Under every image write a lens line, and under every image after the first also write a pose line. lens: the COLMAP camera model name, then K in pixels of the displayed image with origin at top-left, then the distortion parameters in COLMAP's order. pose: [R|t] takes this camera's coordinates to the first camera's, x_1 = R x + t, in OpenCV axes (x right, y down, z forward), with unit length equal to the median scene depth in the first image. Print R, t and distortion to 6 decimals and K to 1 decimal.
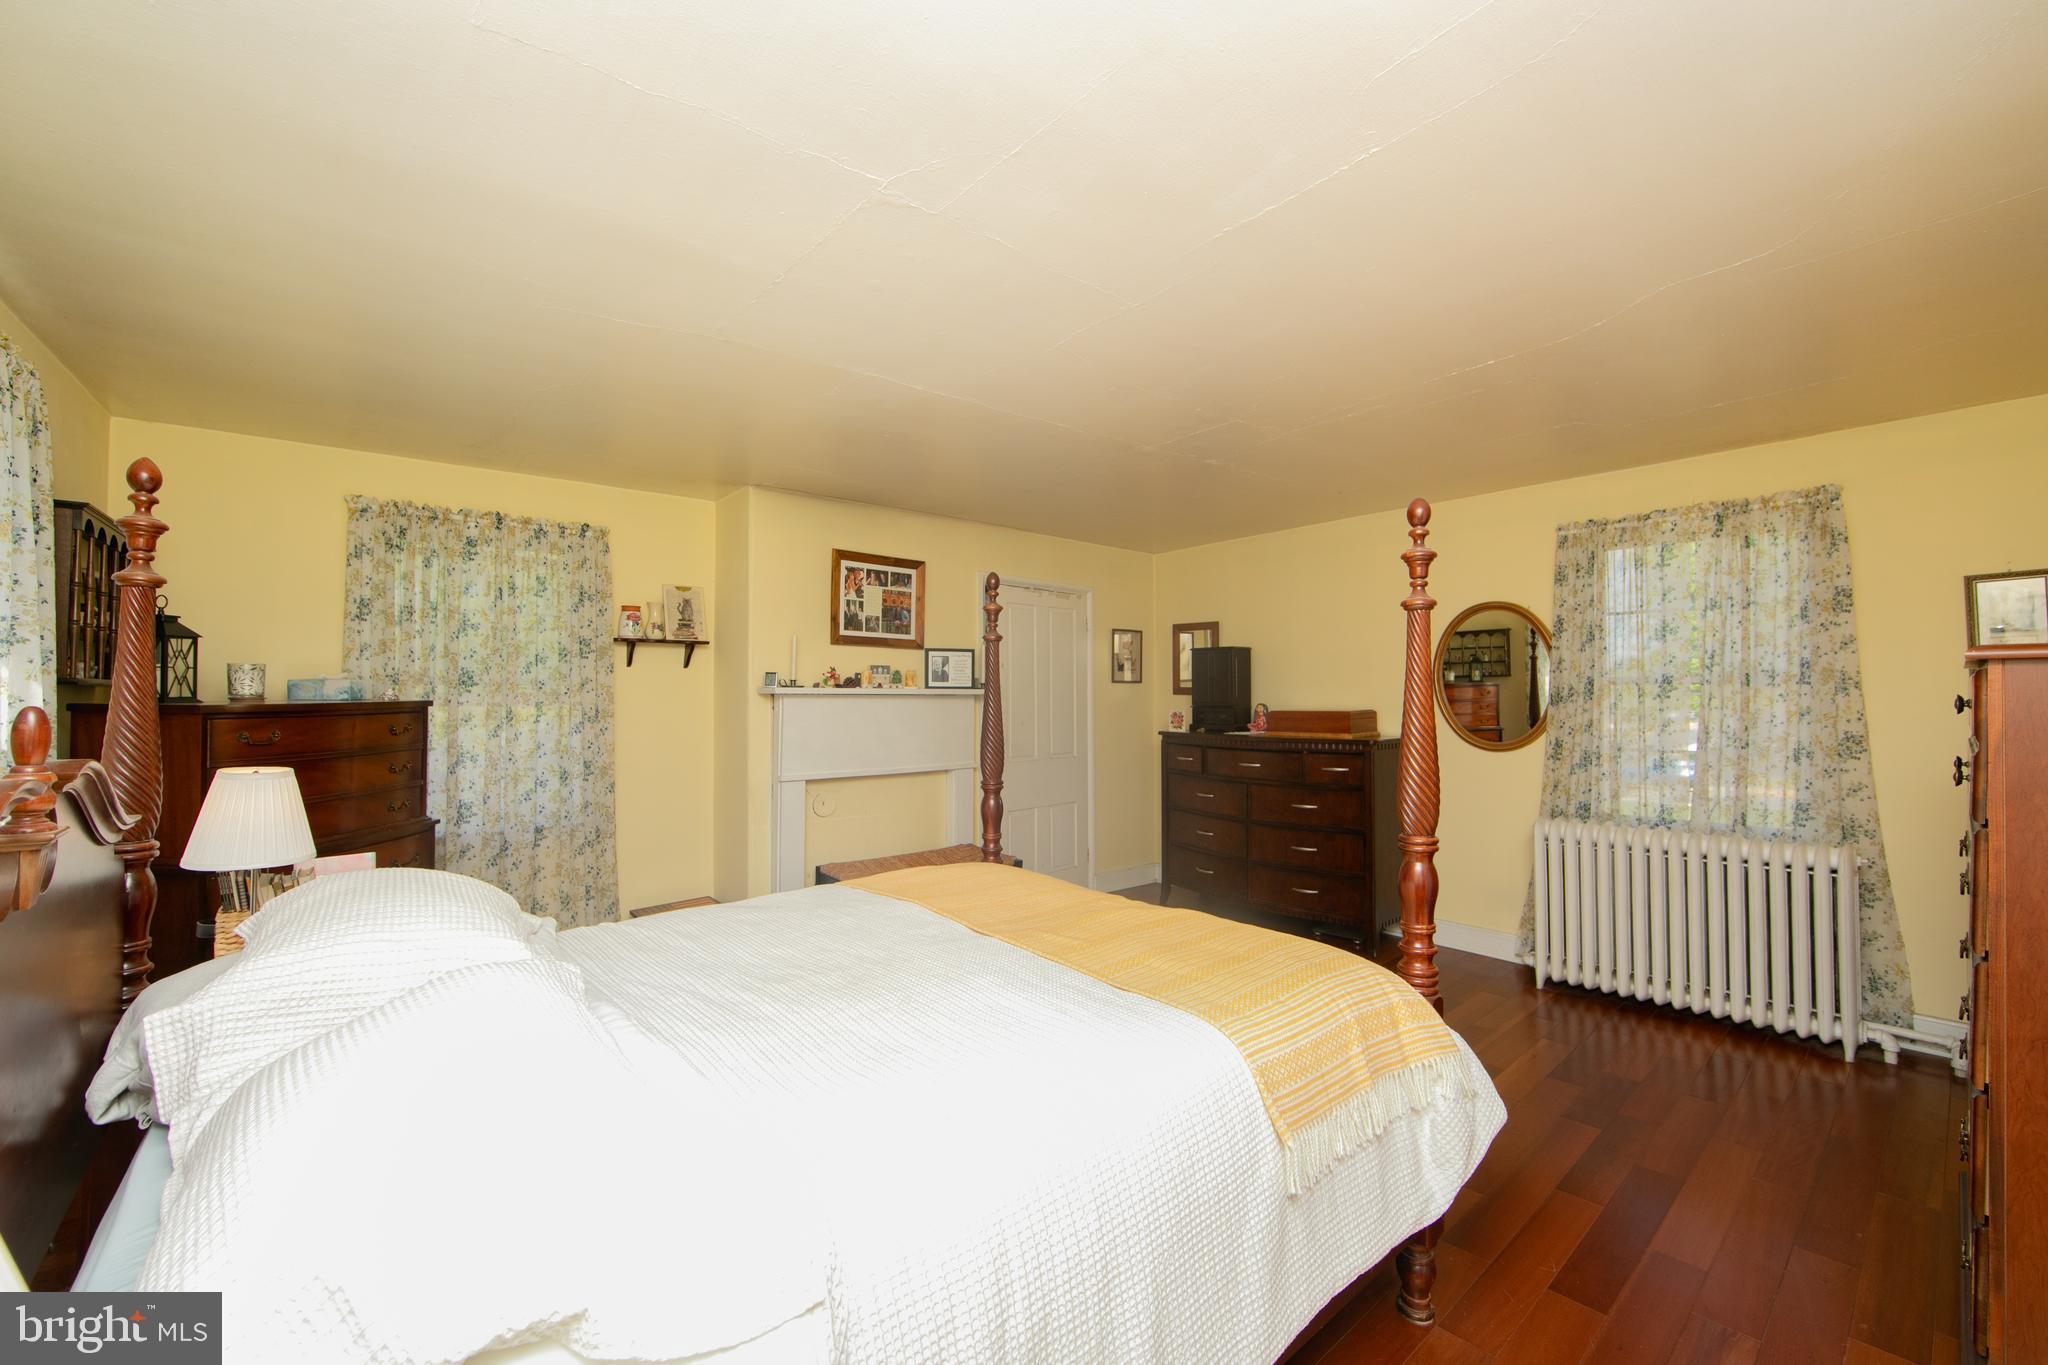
lens RADIAL K [[815.3, 0, 1034.2], [0, 815.3, 683.0], [0, 0, 1]] dist [-0.002375, -0.000031]
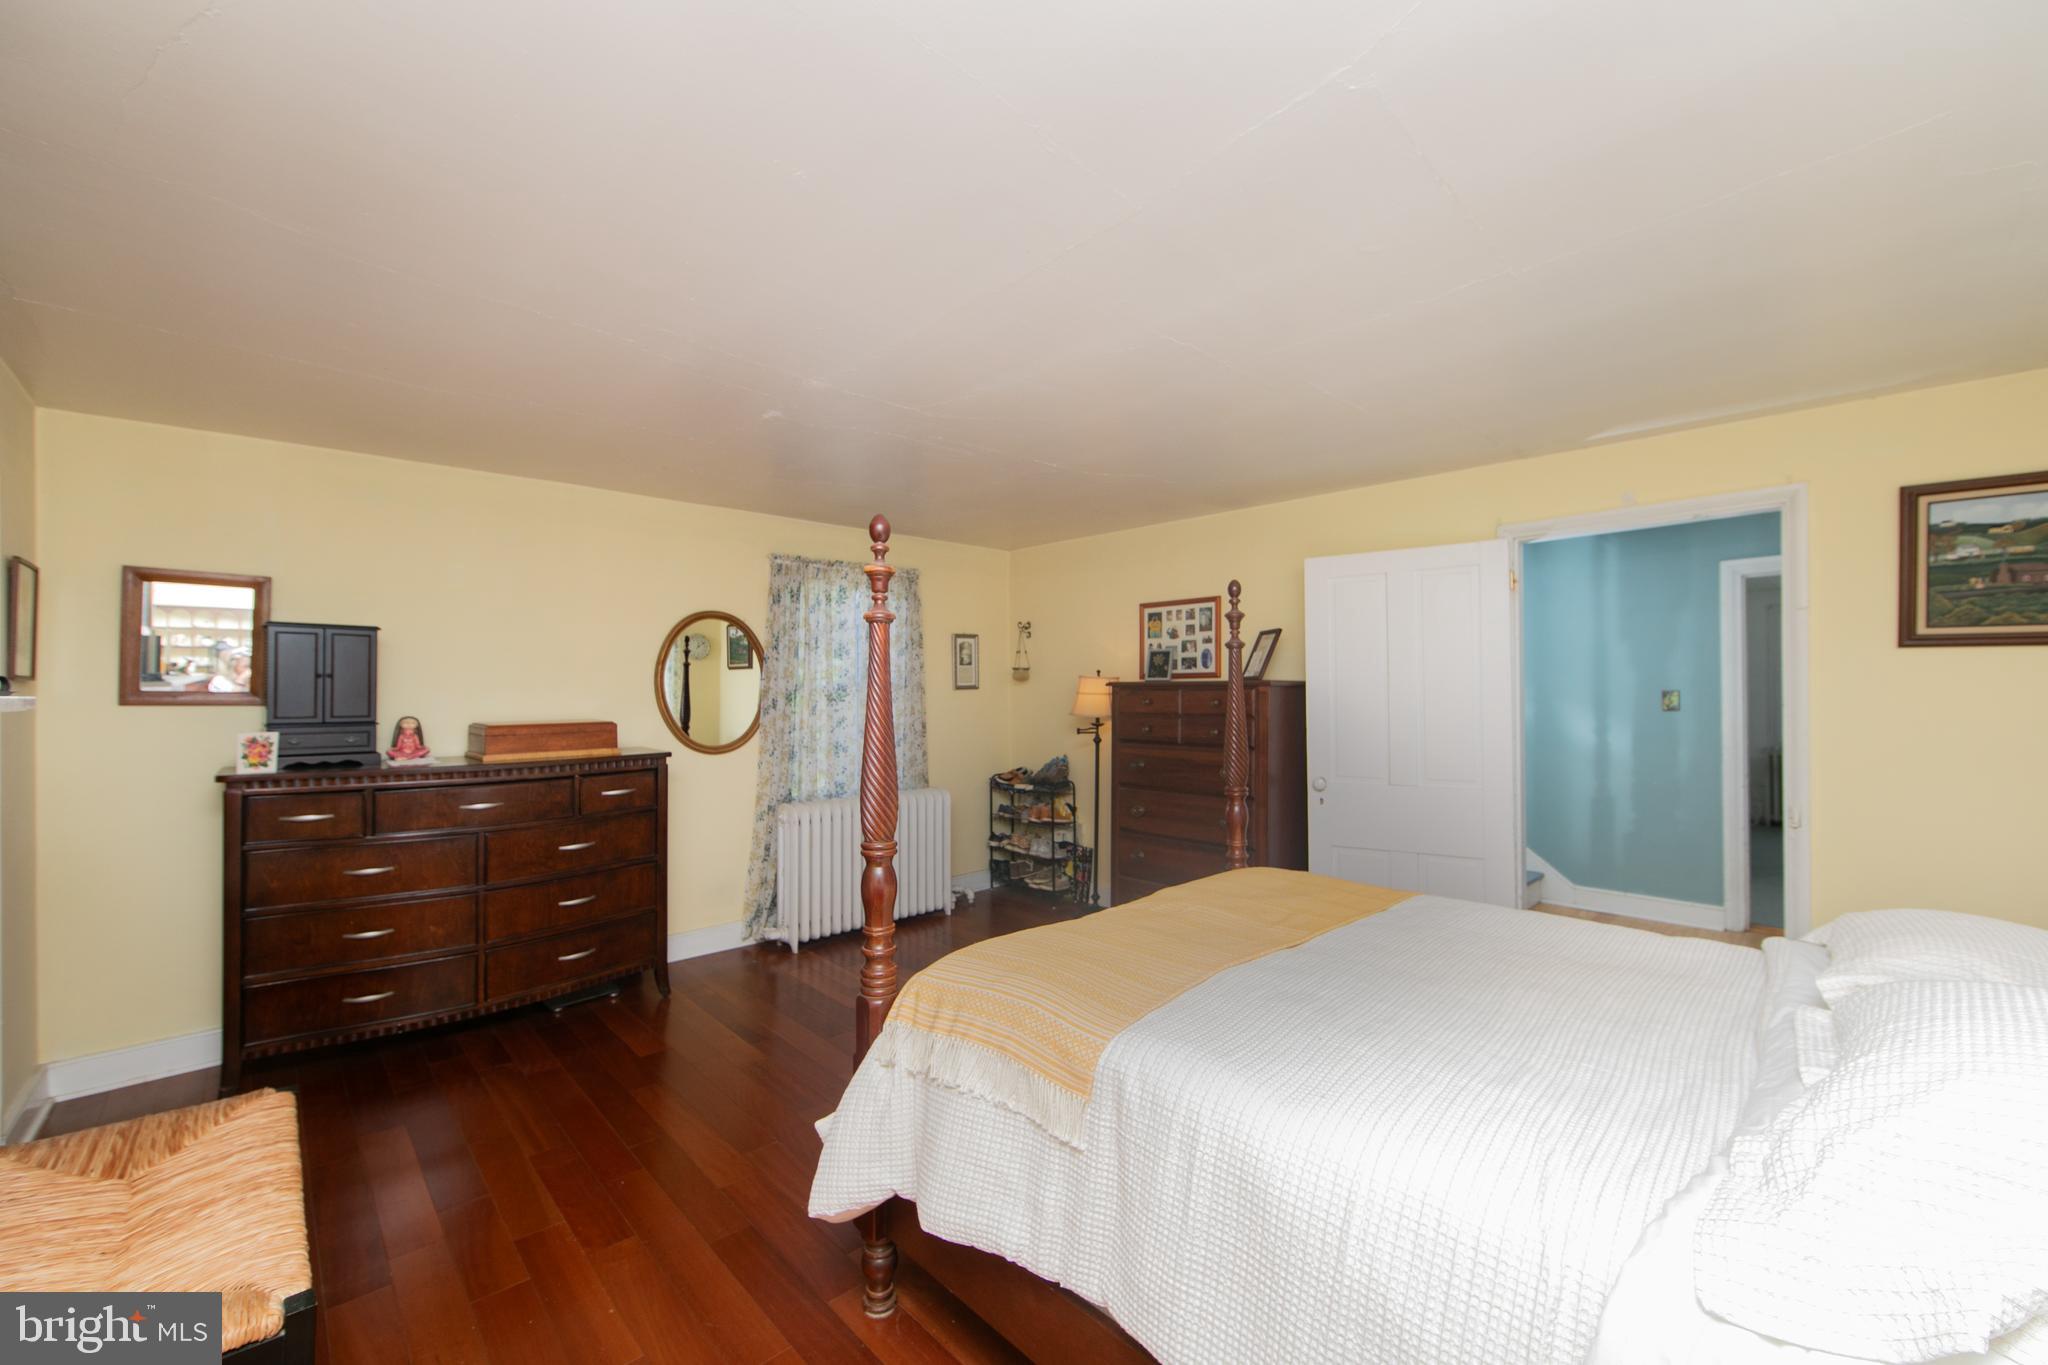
lens RADIAL K [[815.3, 0, 1034.2], [0, 815.3, 683.0], [0, 0, 1]] dist [-0.002375, -0.000031]
pose [[-0.063328, 0.015853, 0.997867, -0.542269], [-0.007859, 0.999835, -0.016383, 0.006431], [-0.997962, -0.008879, -0.063193, 0.711929]]
